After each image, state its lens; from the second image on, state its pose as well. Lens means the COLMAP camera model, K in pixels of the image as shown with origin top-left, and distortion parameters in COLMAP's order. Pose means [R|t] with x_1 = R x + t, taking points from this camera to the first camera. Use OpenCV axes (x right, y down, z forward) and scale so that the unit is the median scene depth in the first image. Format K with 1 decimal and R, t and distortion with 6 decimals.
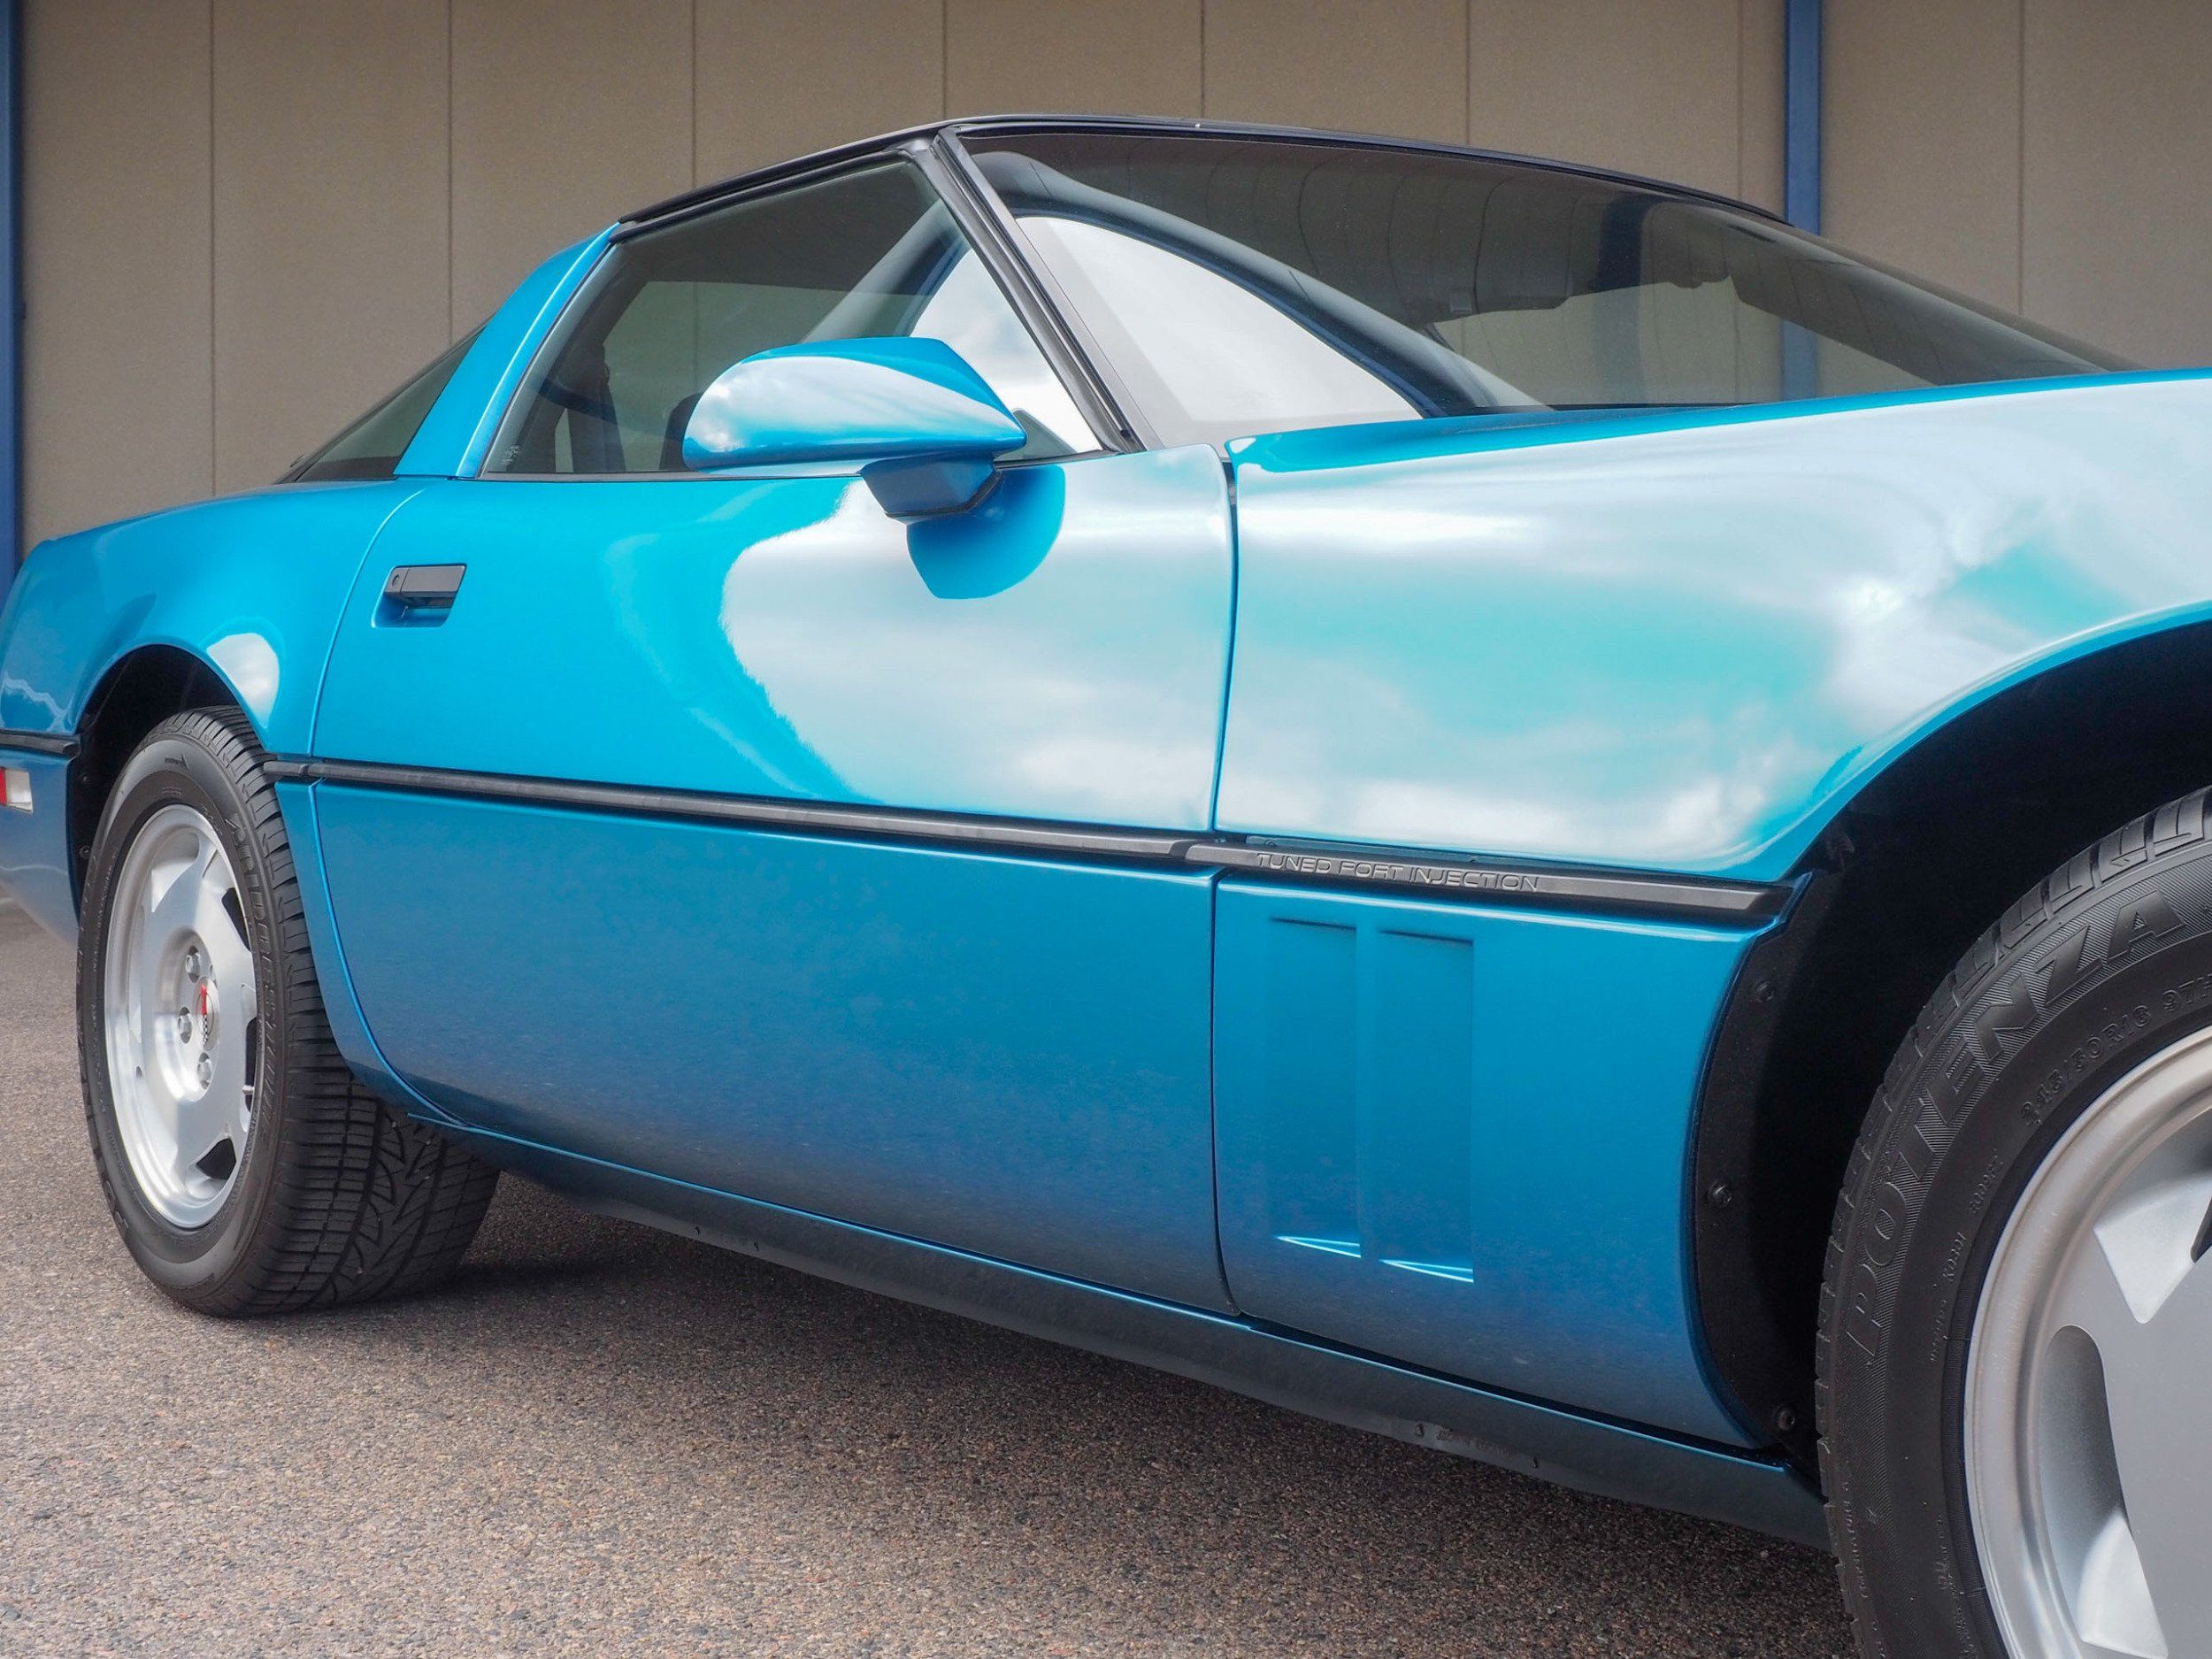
lens RADIAL K [[3006.8, 0, 1107.5], [0, 3006.8, 818.9], [0, 0, 1]] dist [0.003532, 0.000000]
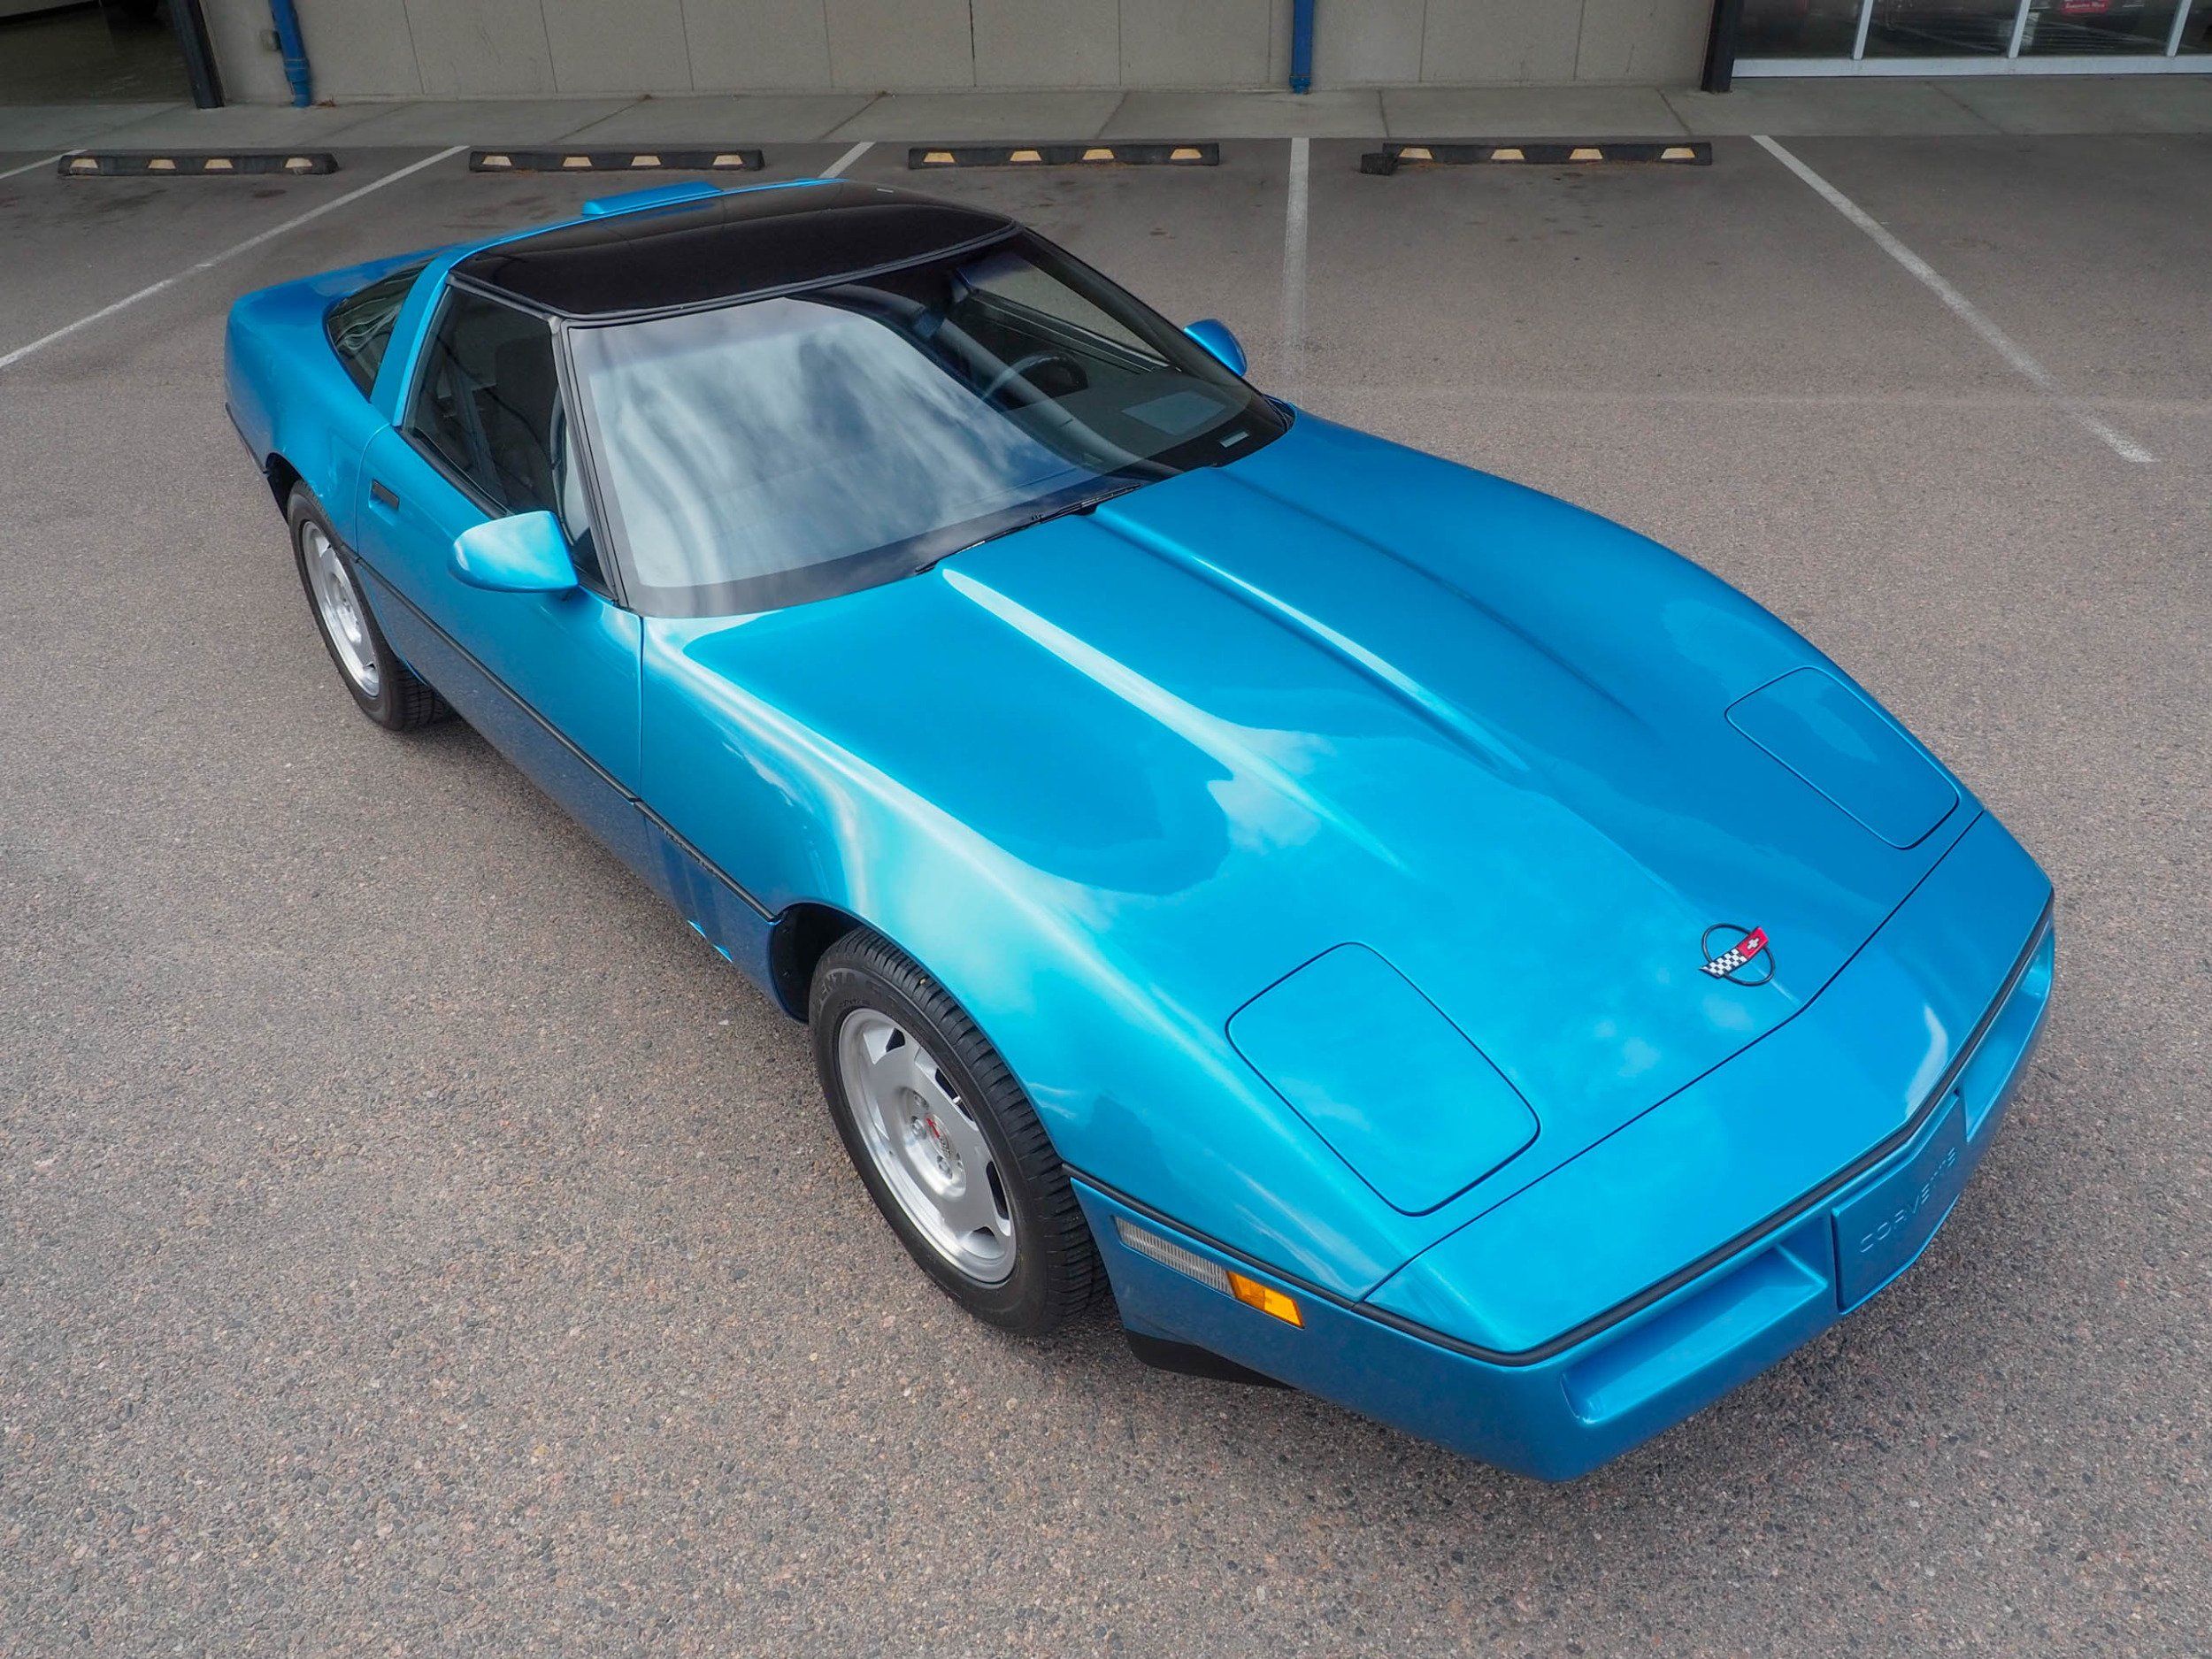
lens RADIAL K [[1579.0, 0, 1095.4], [0, 1579.0, 832.4], [0, 0, 1]] dist [-0.008173, -0.005263]
pose [[0.998624, -0.045226, 0.026554, 0.250799], [0.025105, 0.856776, 0.515077, -0.427751], [-0.046046, -0.513701, 0.856733, -0.172853]]
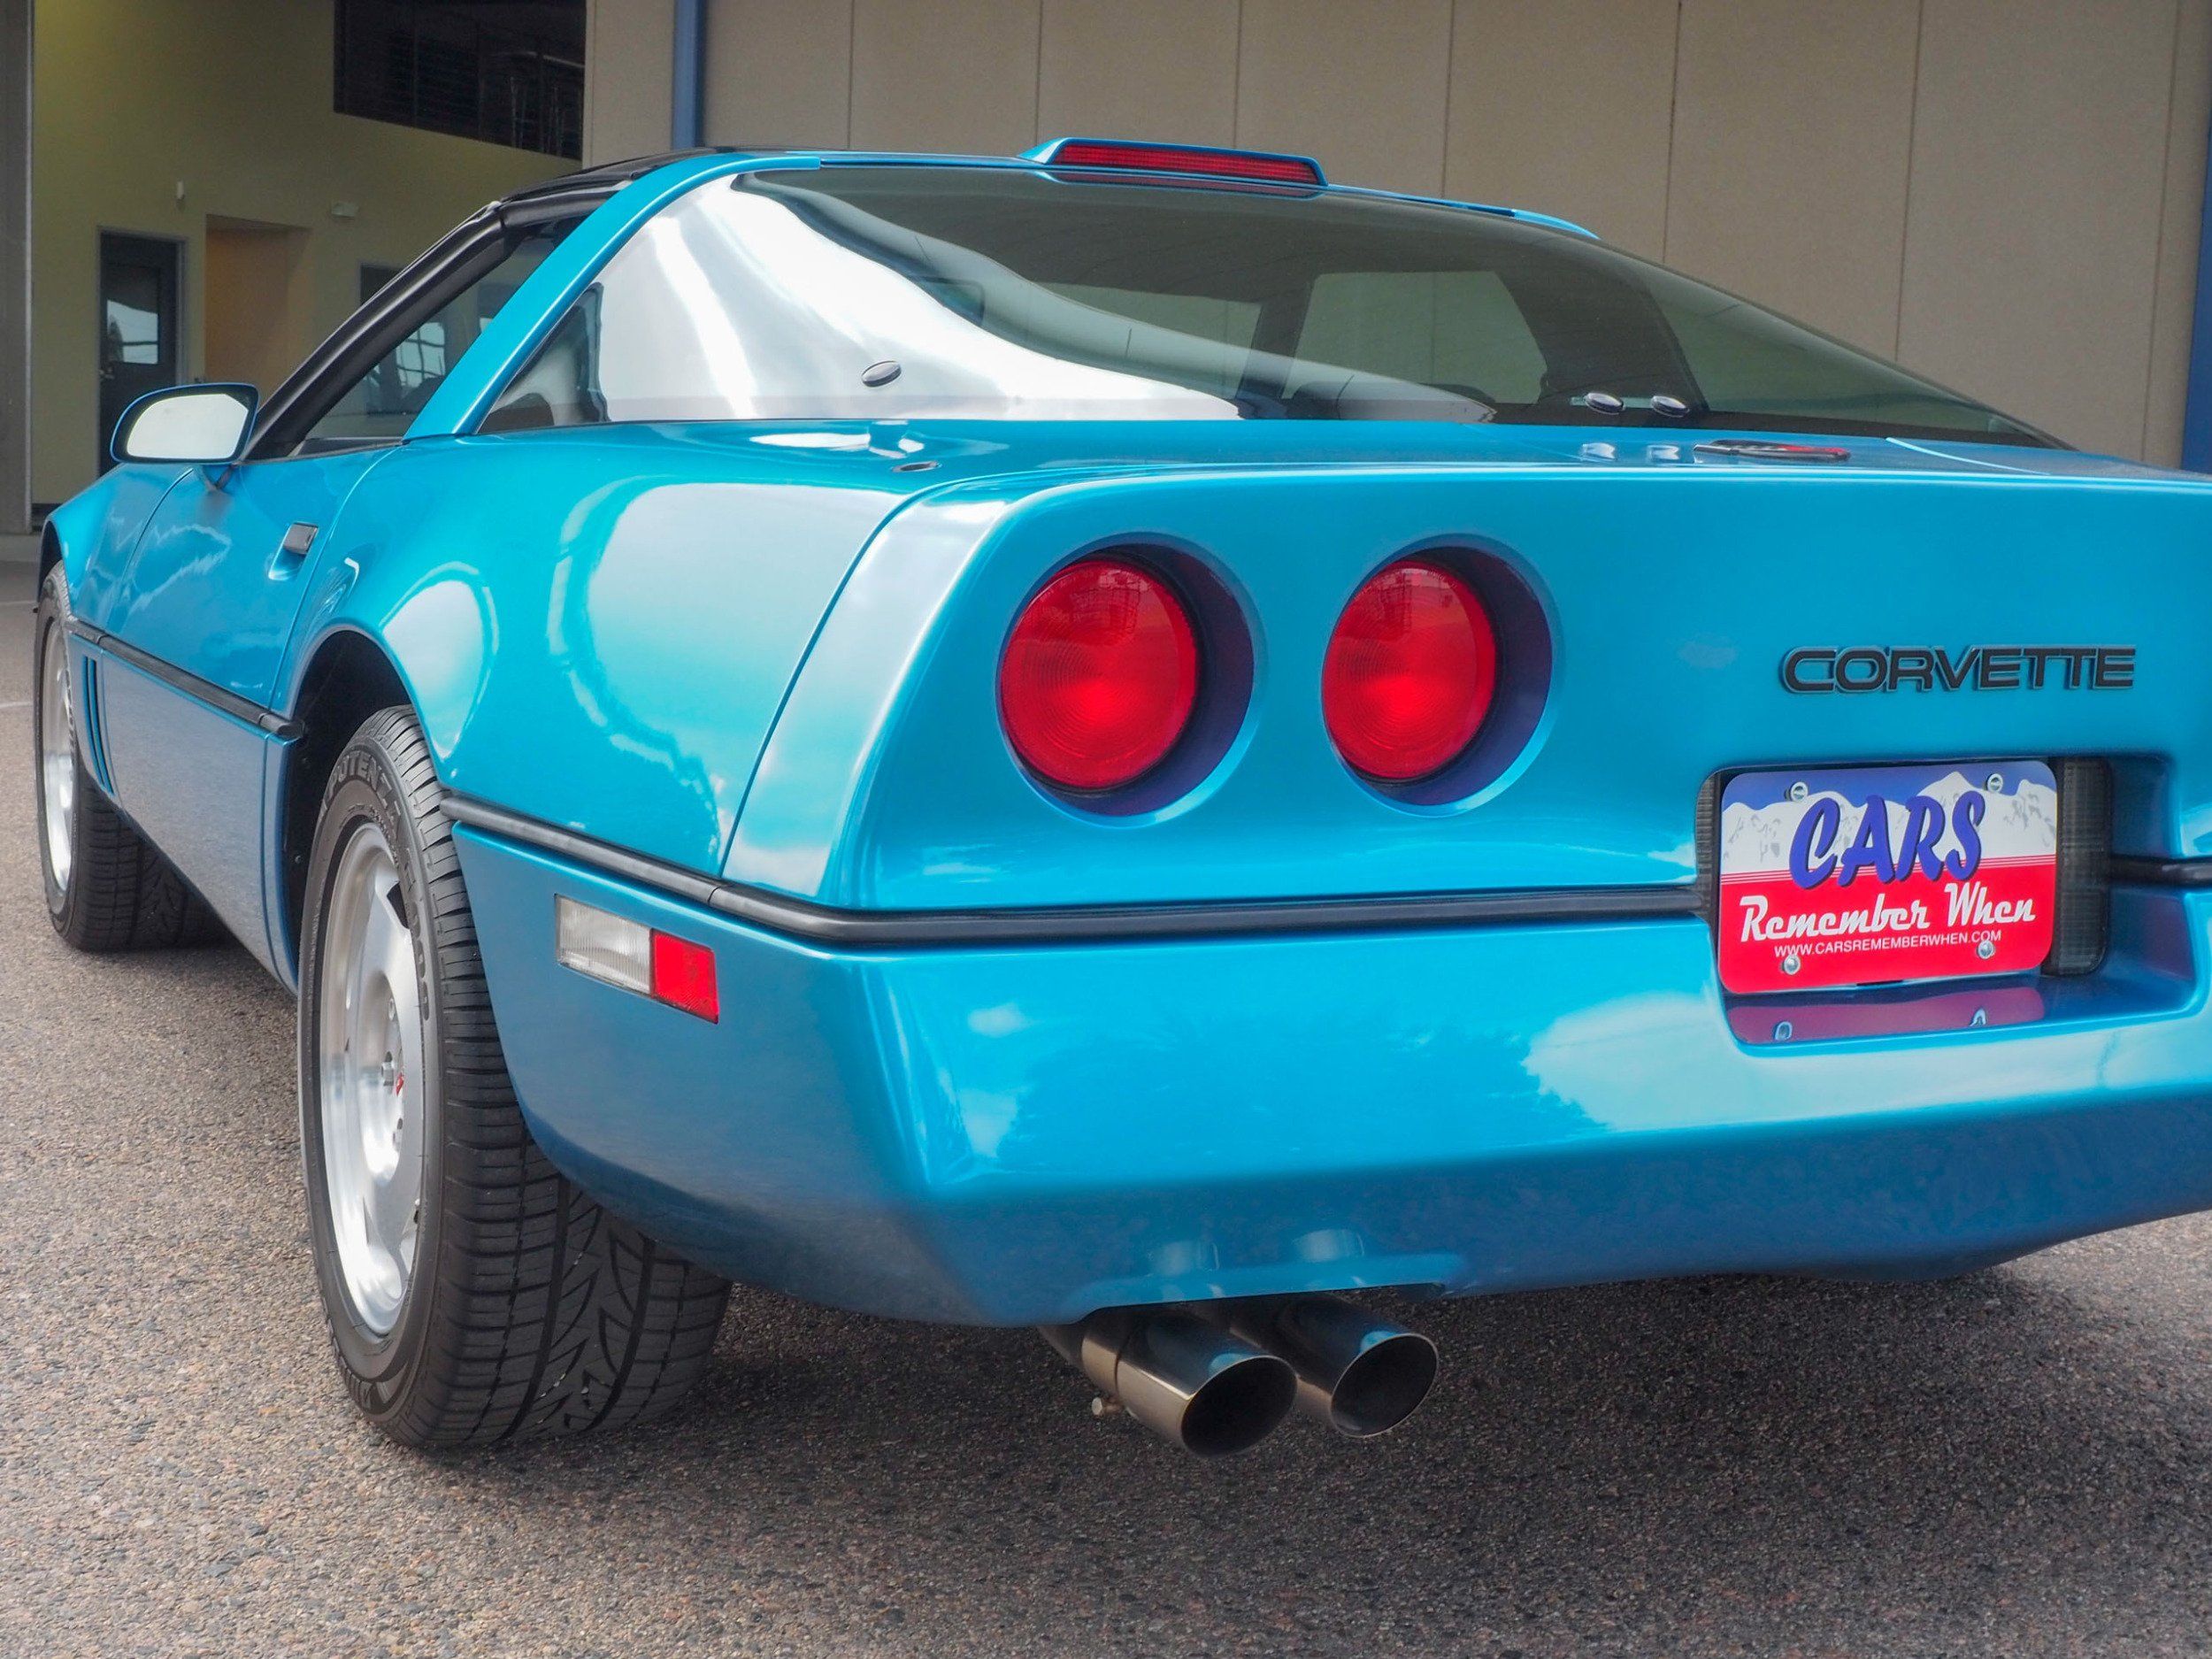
lens RADIAL K [[2860.5, 0, 1103.2], [0, 2860.5, 816.9], [0, 0, 1]] dist [0.005357, 0.000000]
pose [[0.965760, 0.068783, -0.250155, 0.479880], [-0.047395, 0.994764, 0.090547, -0.059746], [0.255073, -0.075591, 0.963963, -0.447371]]
